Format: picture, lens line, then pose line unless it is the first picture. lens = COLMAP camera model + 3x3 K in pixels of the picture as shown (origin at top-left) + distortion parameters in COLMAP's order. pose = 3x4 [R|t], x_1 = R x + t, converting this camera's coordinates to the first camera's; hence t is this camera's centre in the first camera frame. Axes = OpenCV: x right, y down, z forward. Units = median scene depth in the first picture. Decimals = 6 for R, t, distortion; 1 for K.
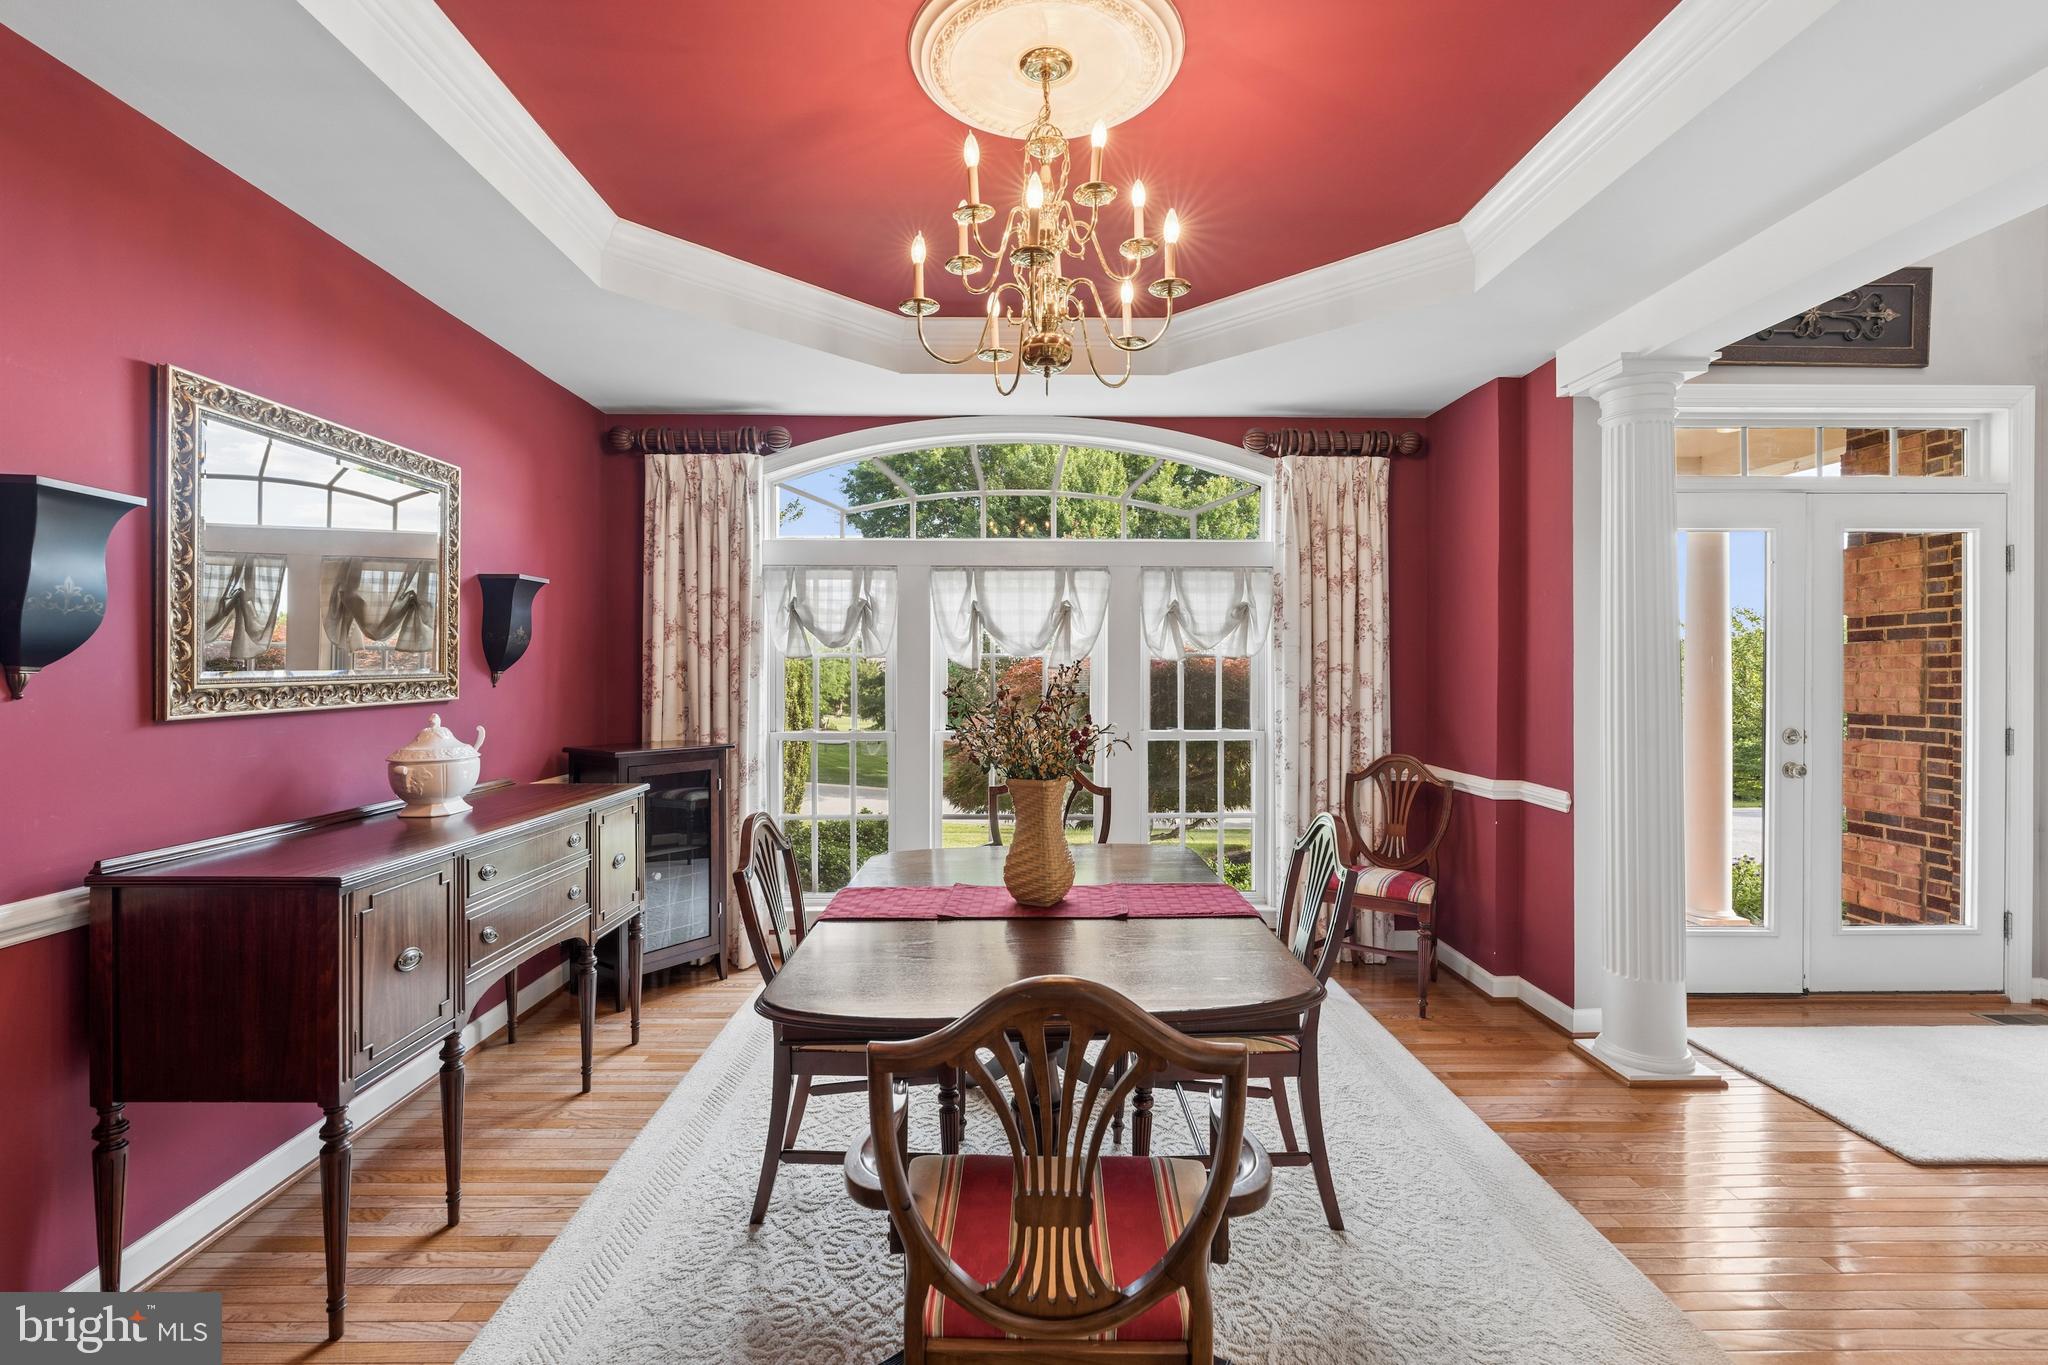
lens RADIAL K [[929.1, 0, 1024.7], [0, 929.1, 671.0], [0, 0, 1]] dist [-0.002241, 0.000520]
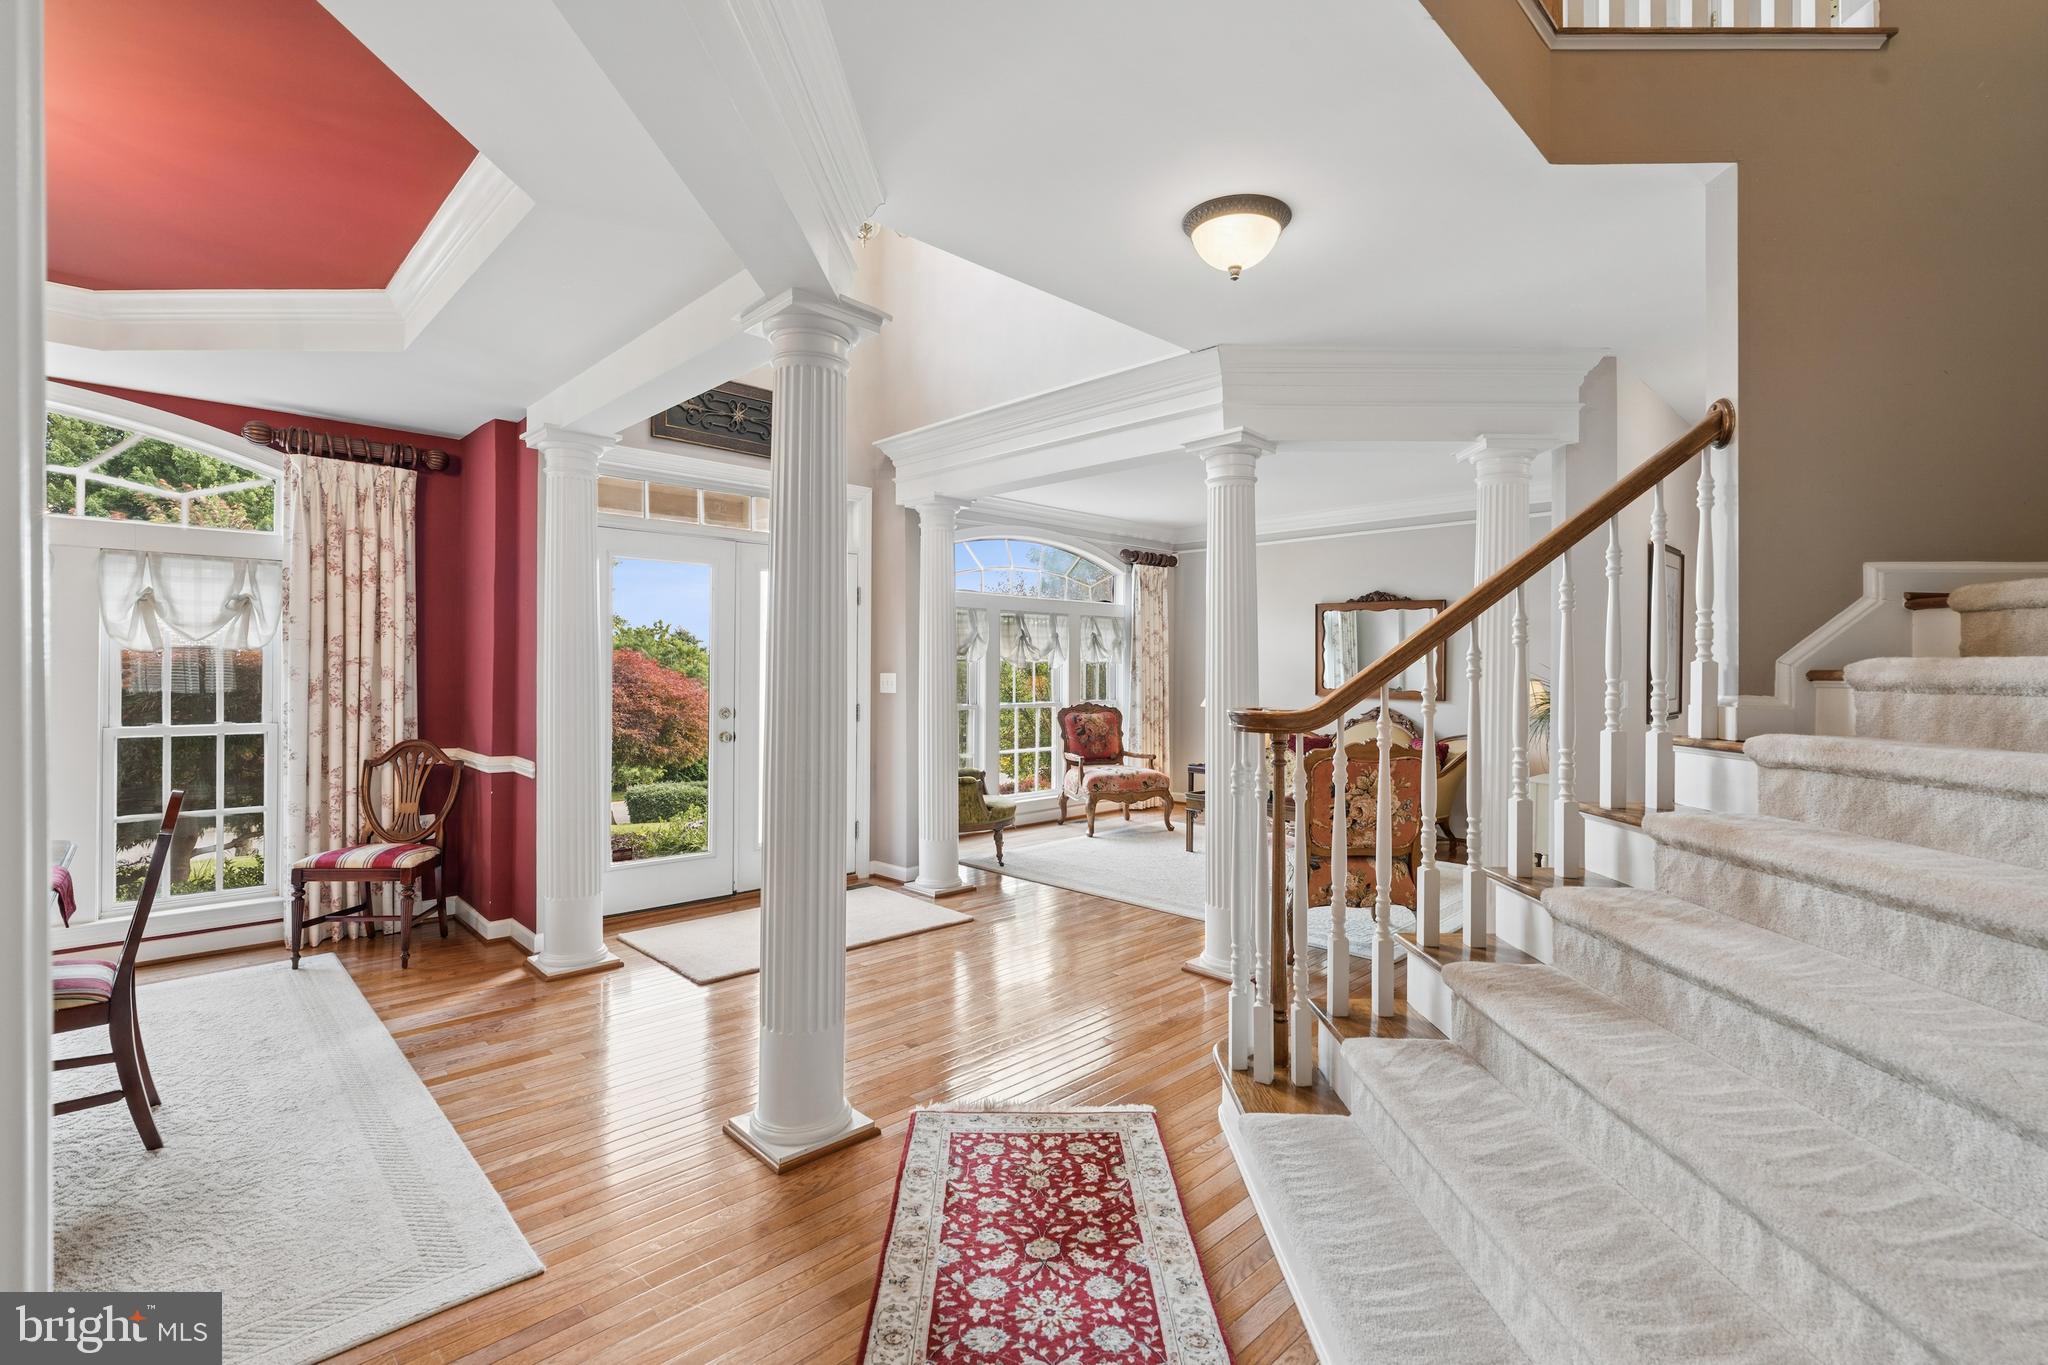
lens RADIAL K [[923.1, 0, 1021.7], [0, 923.1, 668.0], [0, 0, 1]] dist [-0.002305, 0.001792]
pose [[0.732315, 0.005660, 0.680943, 0.176937], [-0.007812, 0.999969, 0.000090, -0.001501], [-0.680922, -0.005386, 0.732336, -0.293496]]
